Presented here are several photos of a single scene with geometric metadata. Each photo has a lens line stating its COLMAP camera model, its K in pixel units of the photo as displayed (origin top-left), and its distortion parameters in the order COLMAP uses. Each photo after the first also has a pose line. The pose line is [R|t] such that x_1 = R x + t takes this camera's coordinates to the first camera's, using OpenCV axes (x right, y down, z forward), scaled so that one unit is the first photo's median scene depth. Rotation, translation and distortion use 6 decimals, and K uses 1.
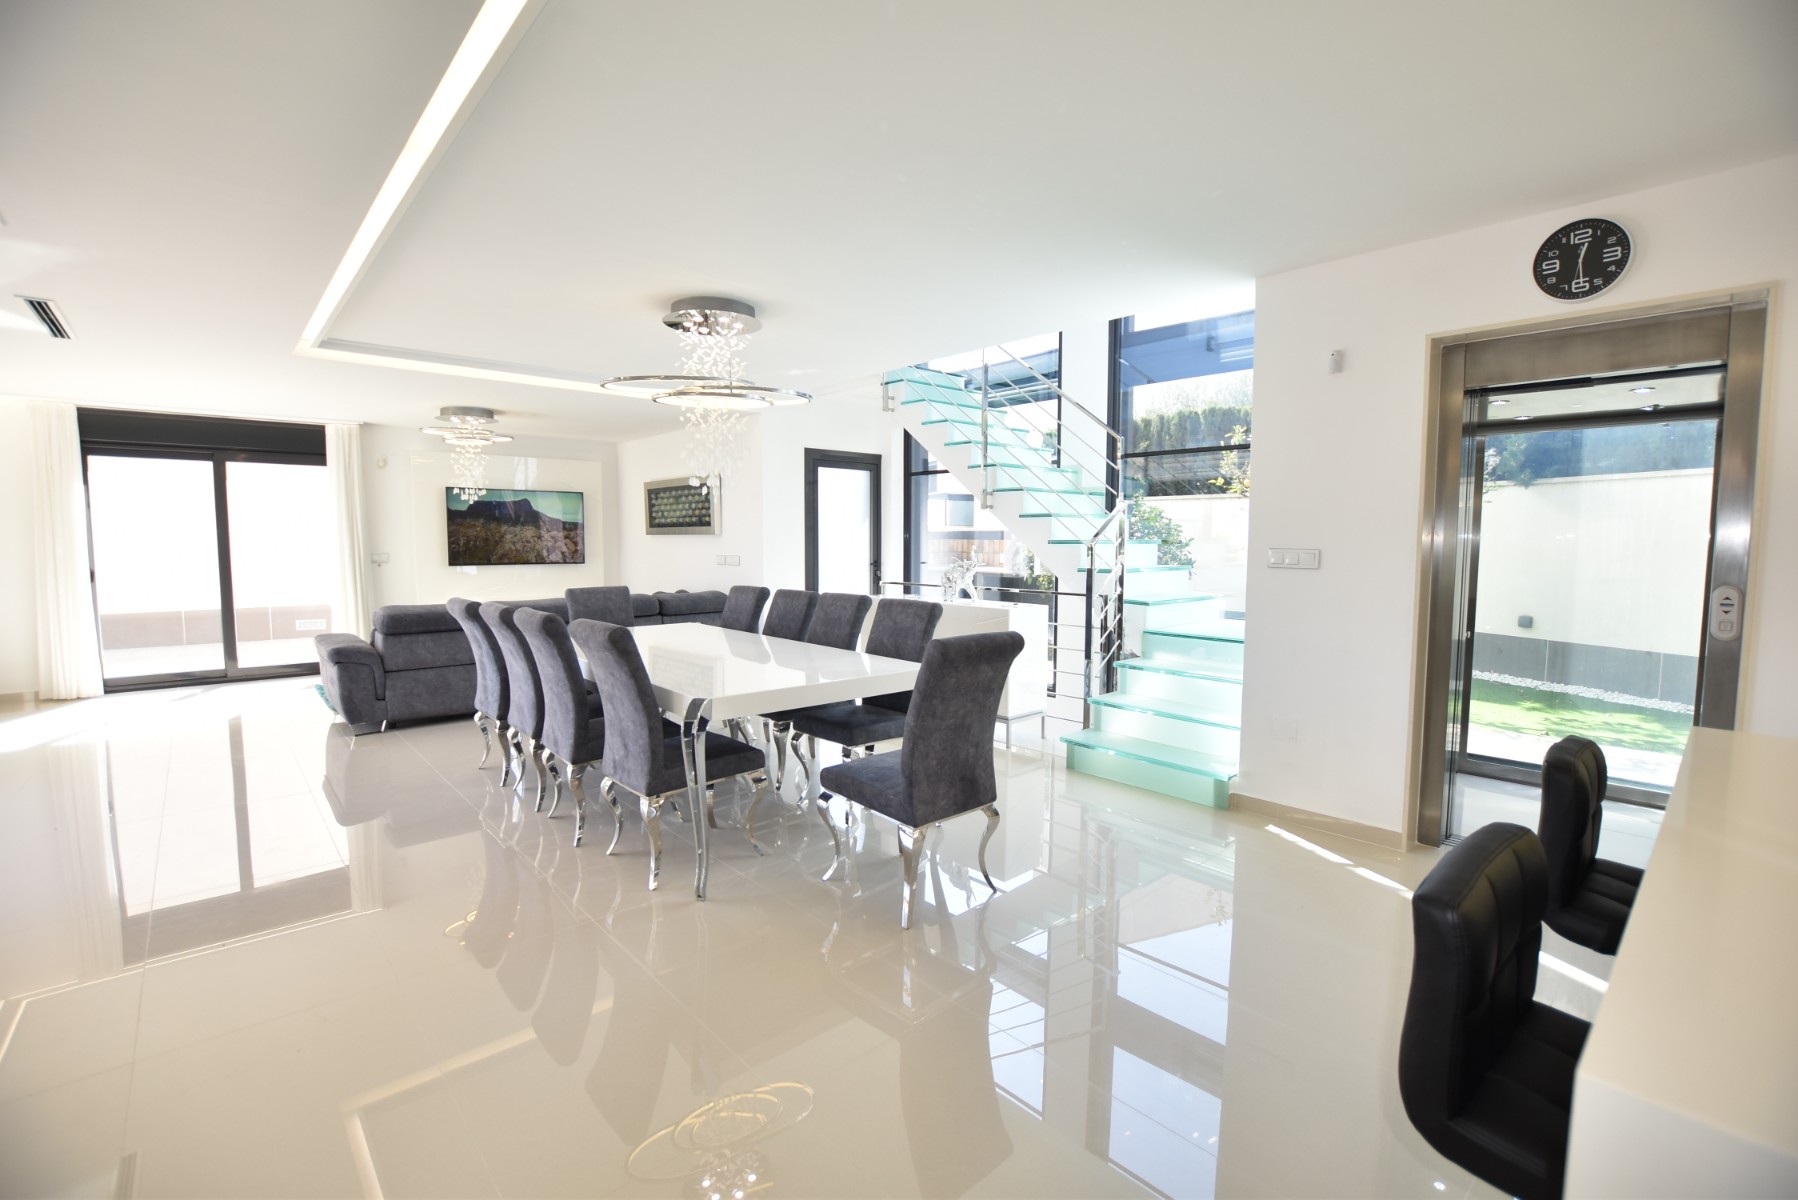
lens RADIAL K [[796.4, 0, 904.1], [0, 796.4, 599.4], [0, 0, 1]] dist [-0.031538, 0.003948]
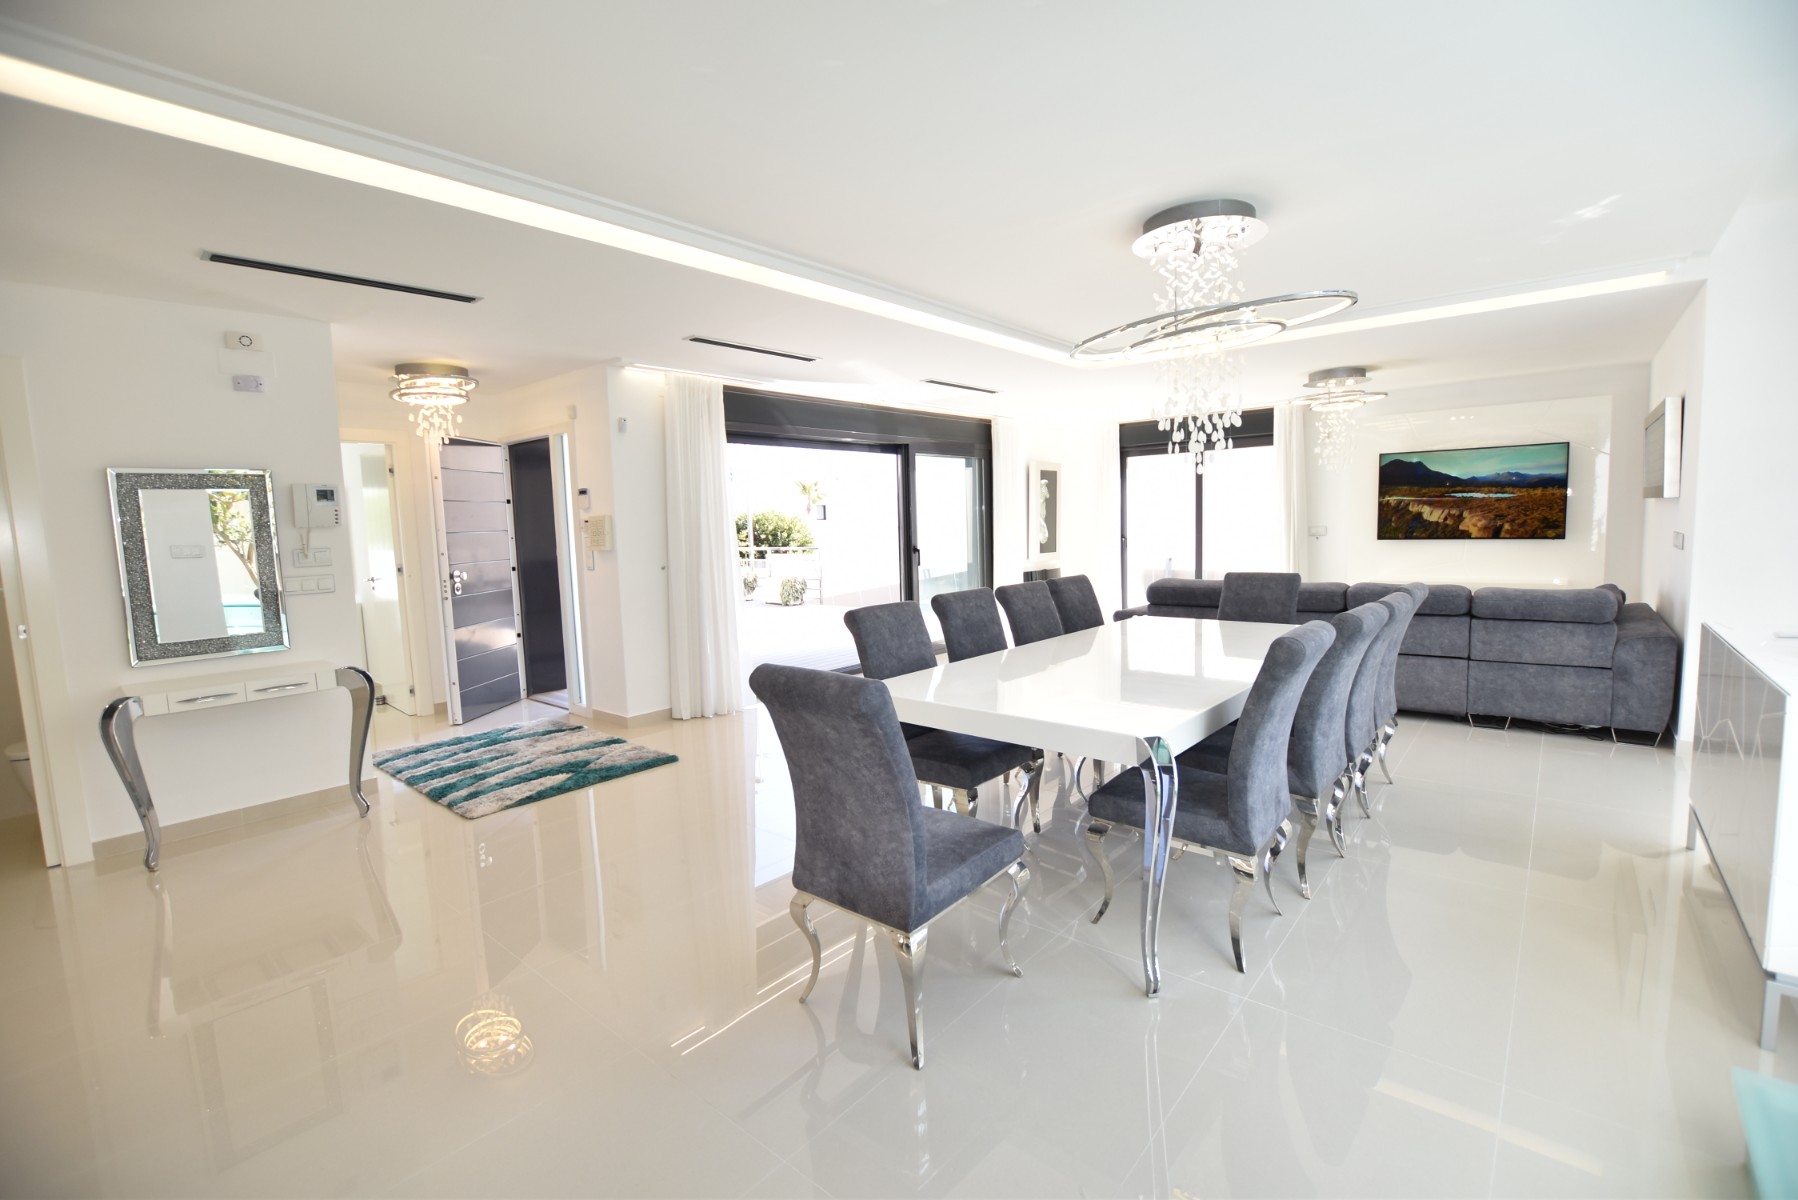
lens RADIAL K [[796.4, 0, 903.8], [0, 796.4, 595.0], [0, 0, 1]] dist [-0.031538, 0.003948]
pose [[0.118961, 0.088148, -0.988978, 0.443188], [-0.044254, 0.995532, 0.083409, -0.048774], [0.991912, 0.033844, 0.122331, 0.540462]]
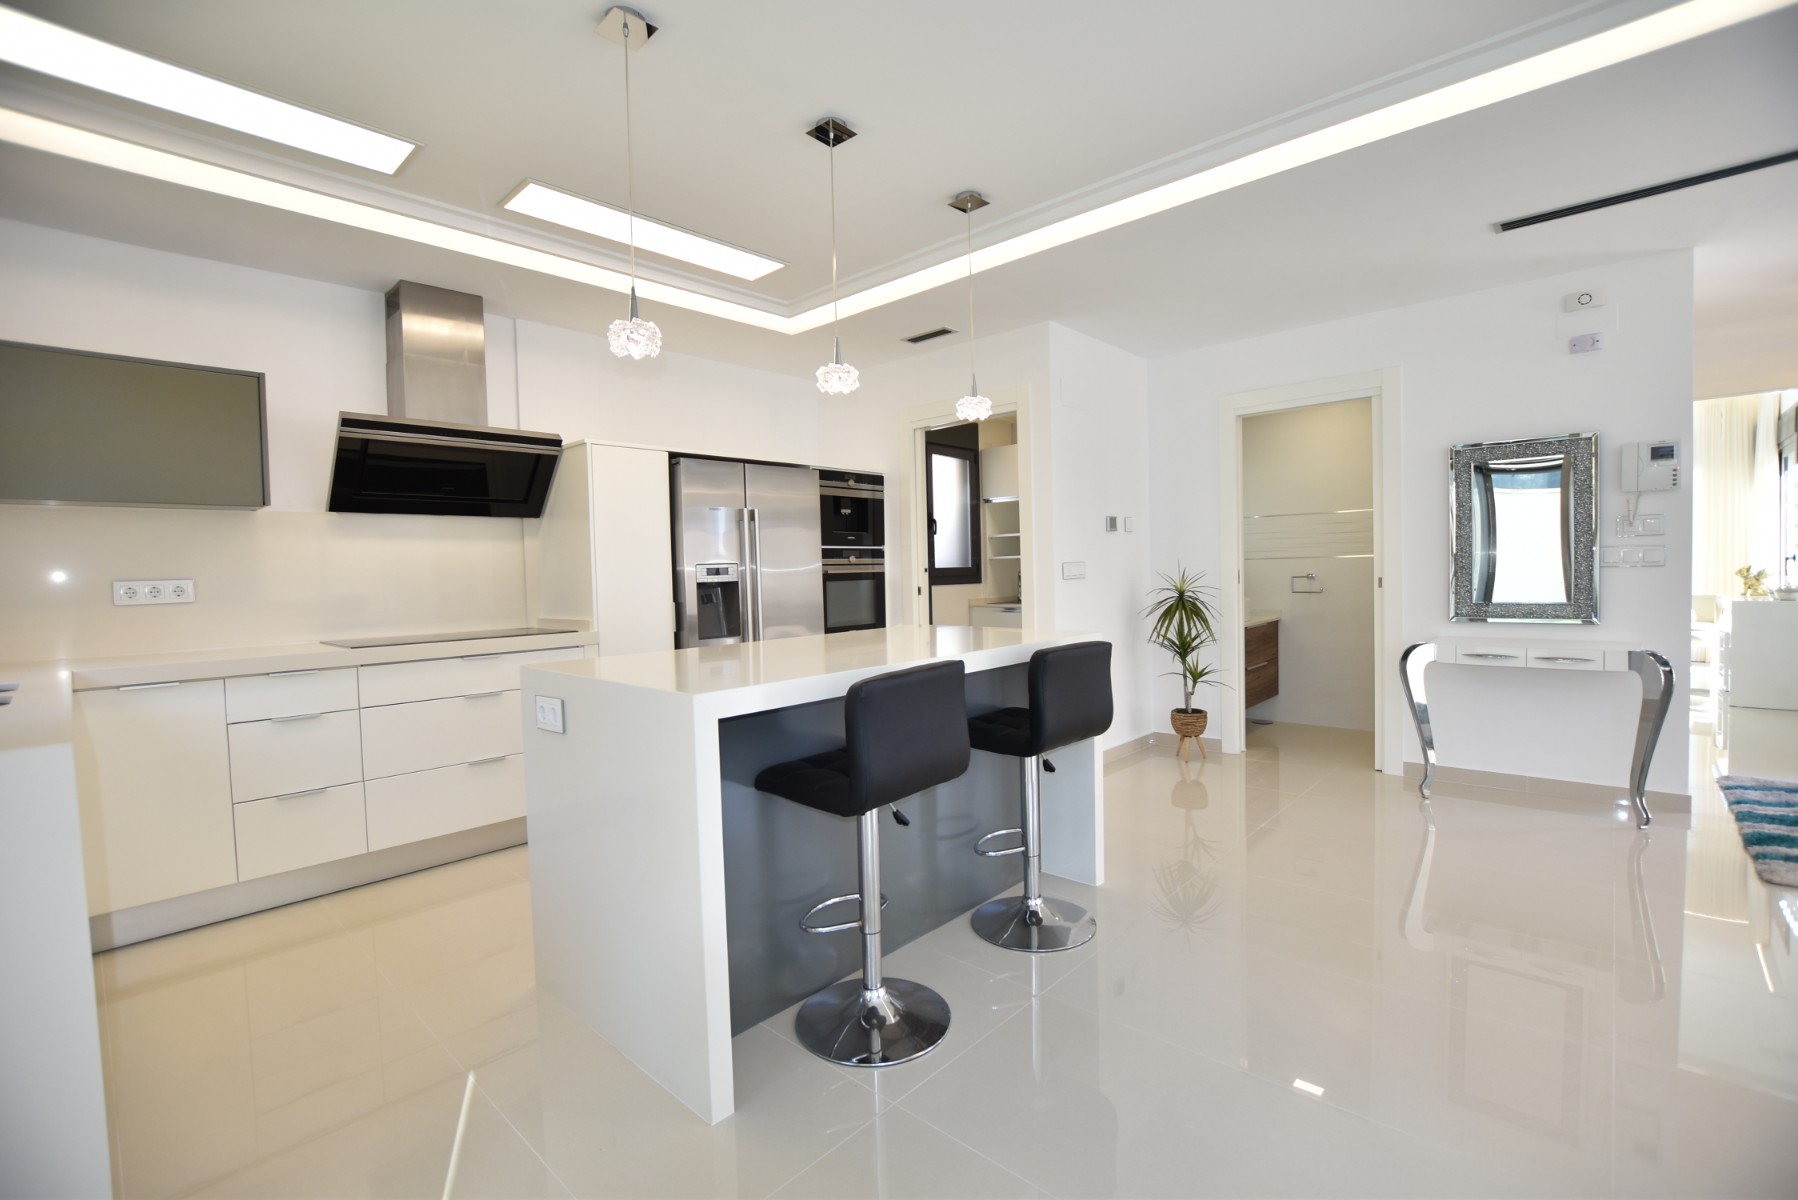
lens RADIAL K [[796.4, 0, 902.4], [0, 796.4, 605.5], [0, 0, 1]] dist [-0.031538, 0.003948]
pose [[-0.996377, 0.028472, -0.080141, 0.299442], [0.018972, 0.992963, 0.116894, -0.016385], [0.082905, 0.114950, -0.989906, 0.685815]]
